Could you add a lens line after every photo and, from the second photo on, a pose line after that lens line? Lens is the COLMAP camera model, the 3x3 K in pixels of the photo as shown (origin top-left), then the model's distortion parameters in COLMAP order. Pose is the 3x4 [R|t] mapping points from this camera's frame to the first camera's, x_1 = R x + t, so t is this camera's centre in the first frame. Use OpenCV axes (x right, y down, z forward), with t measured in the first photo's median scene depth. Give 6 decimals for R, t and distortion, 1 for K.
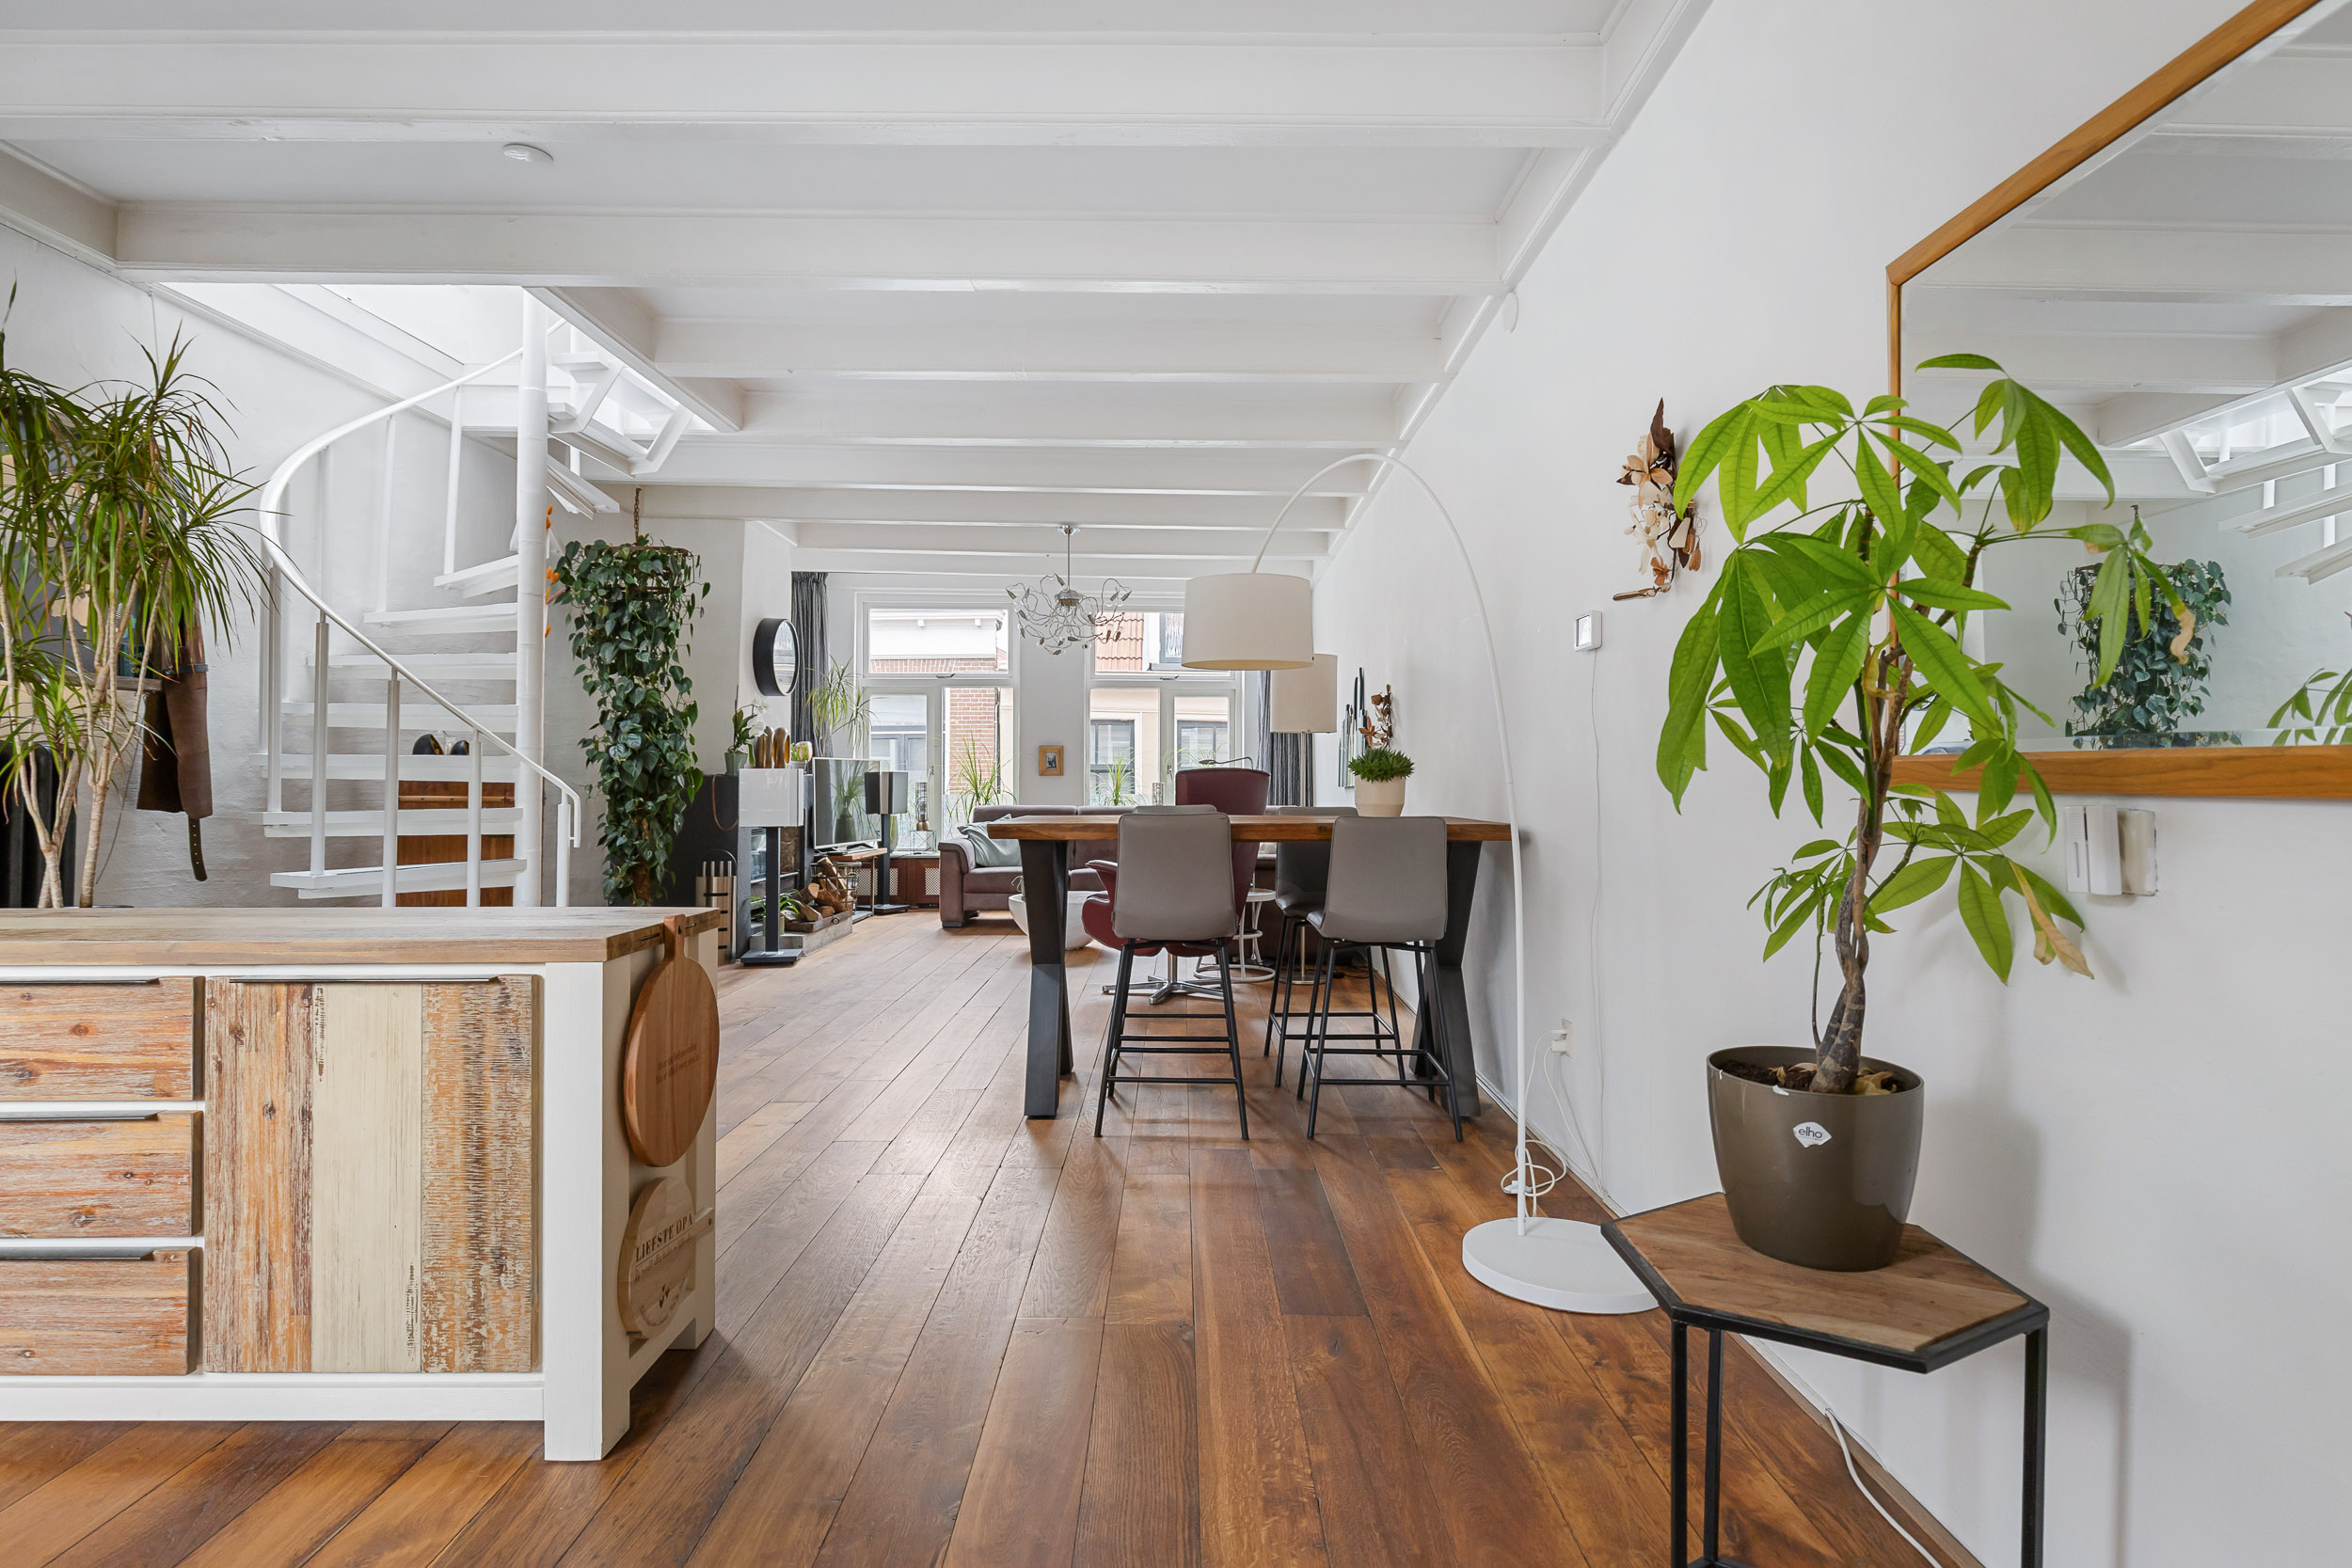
lens RADIAL K [[1169.9, 0, 1158.5], [0, 1169.9, 759.5], [0, 0, 1]] dist [-0.004079, 0.001050]
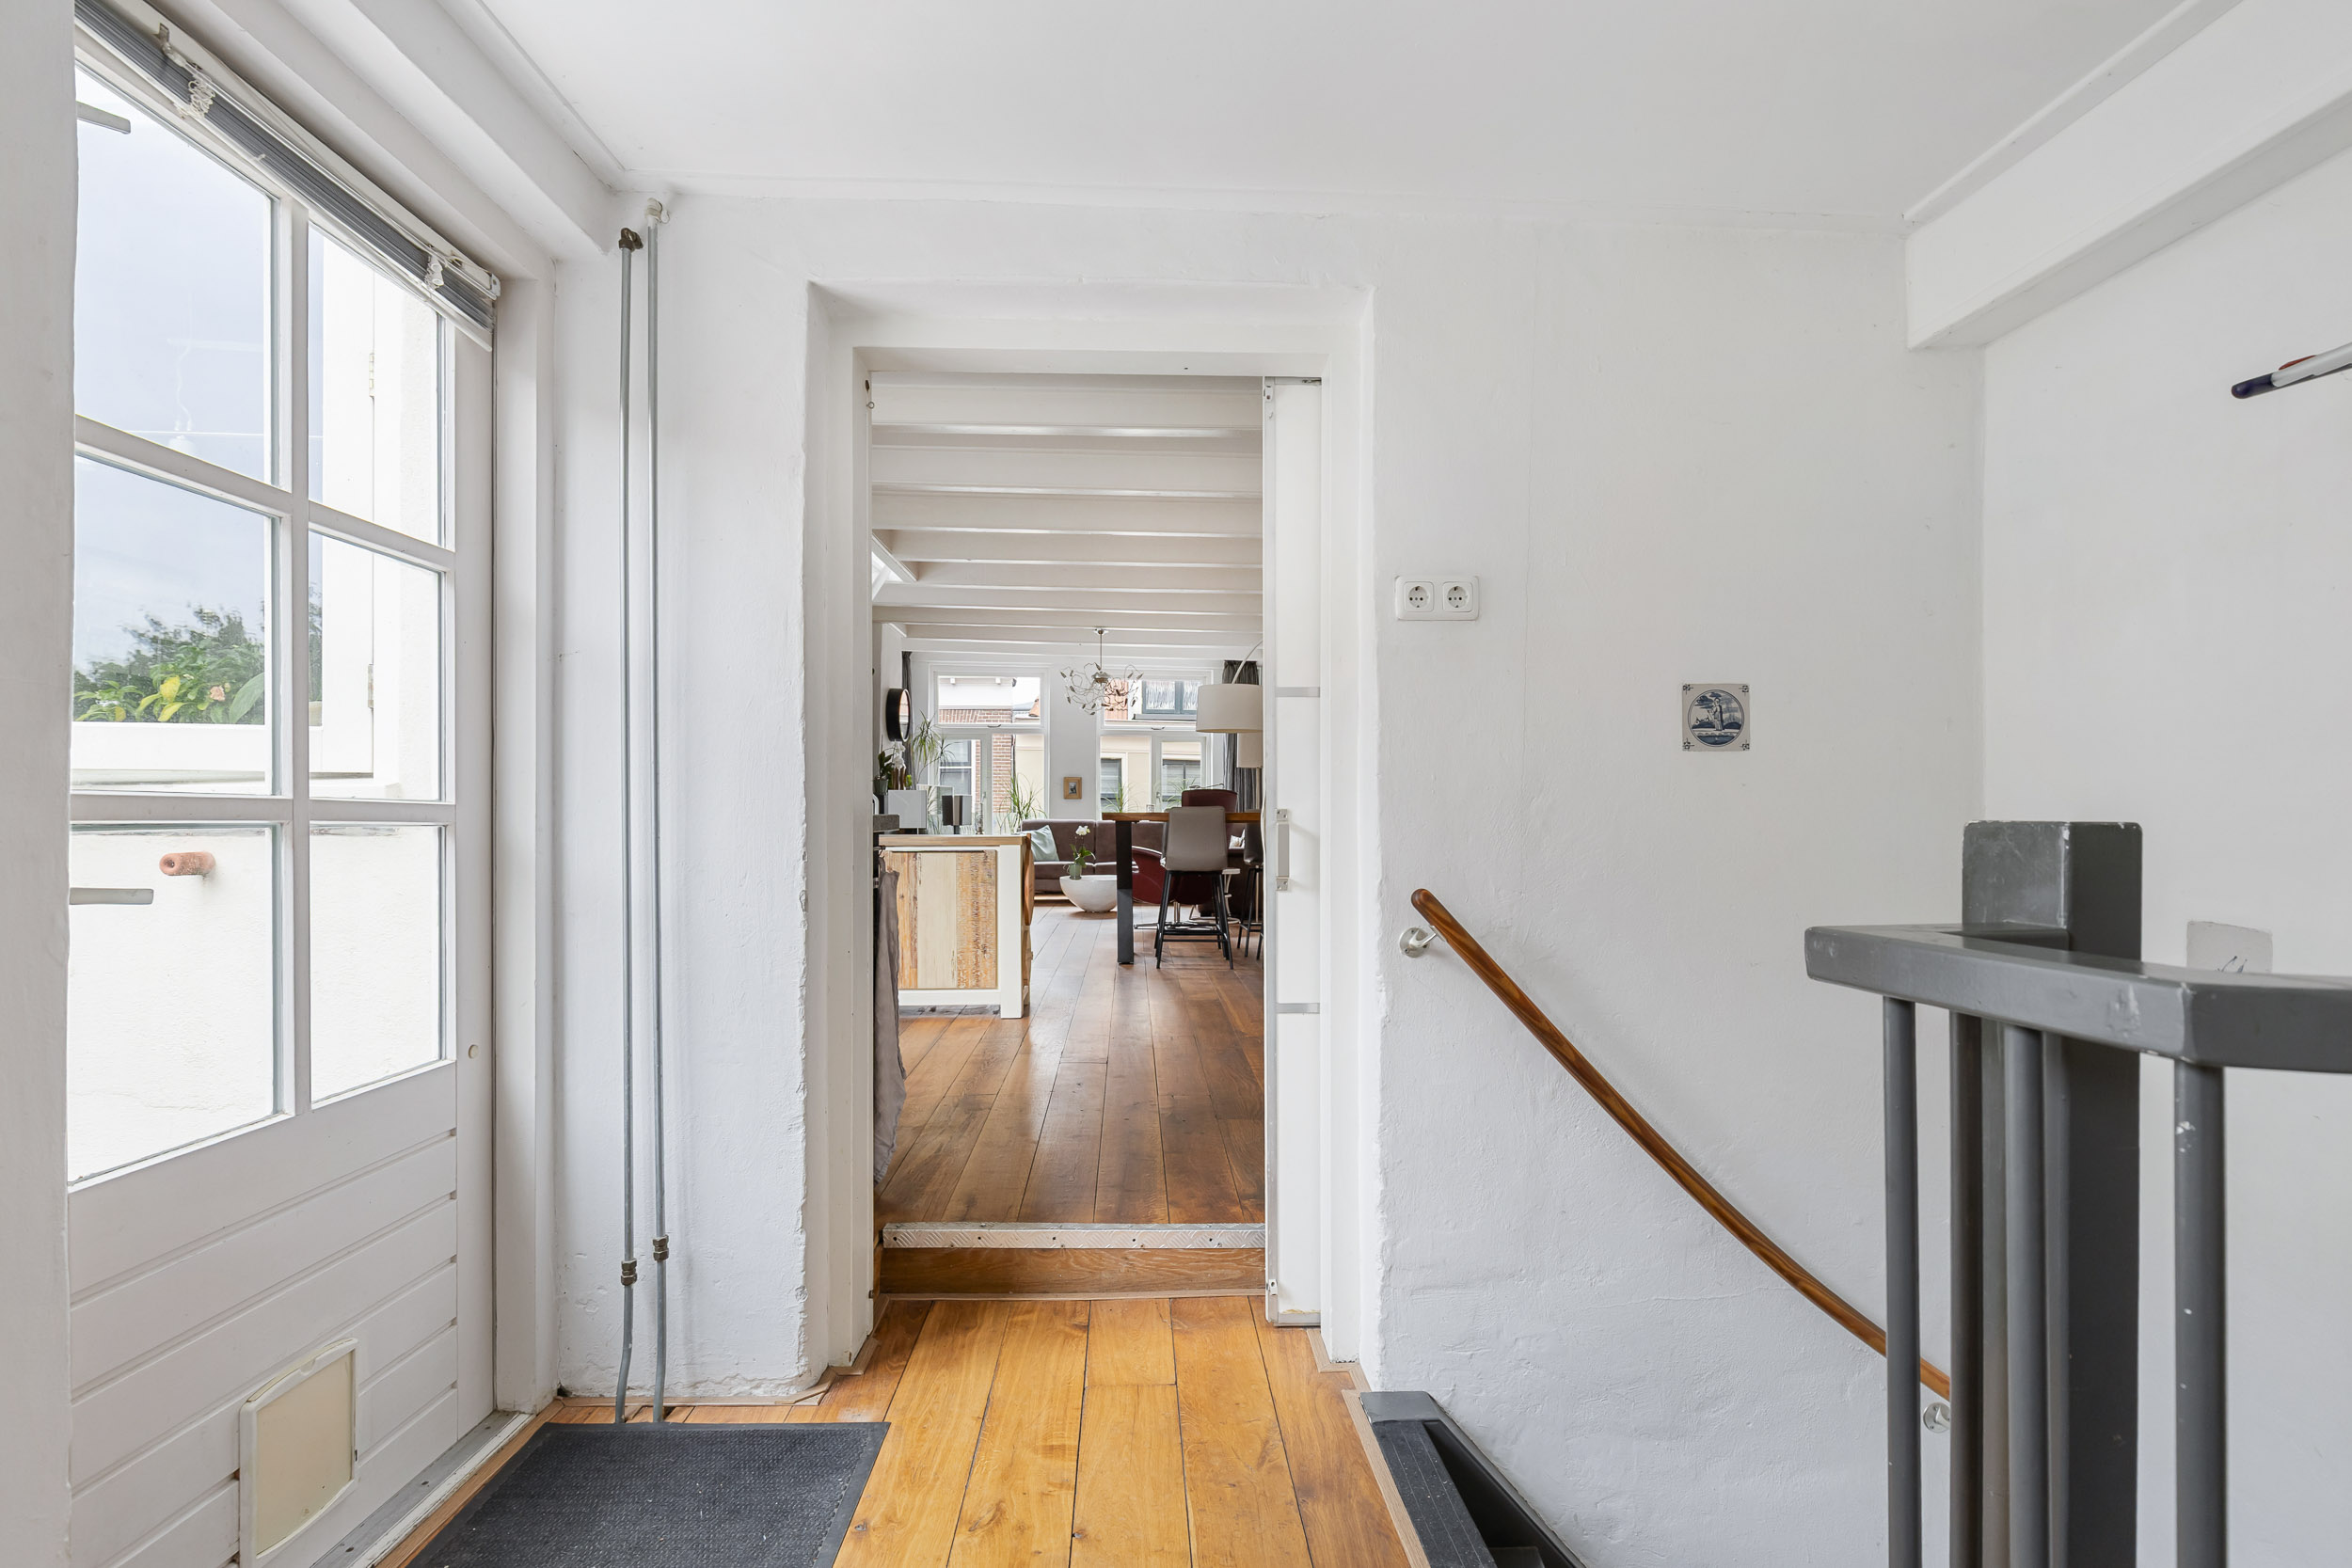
lens RADIAL K [[1129.2, 0, 1181.0], [0, 1129.2, 801.7], [0, 0, 1]] dist [-0.001404, -0.000330]
pose [[0.998059, 0.001901, 0.062249, -0.117360], [-0.002221, 0.999985, 0.005070, 0.024329], [-0.062238, -0.005199, 0.998048, -0.816351]]
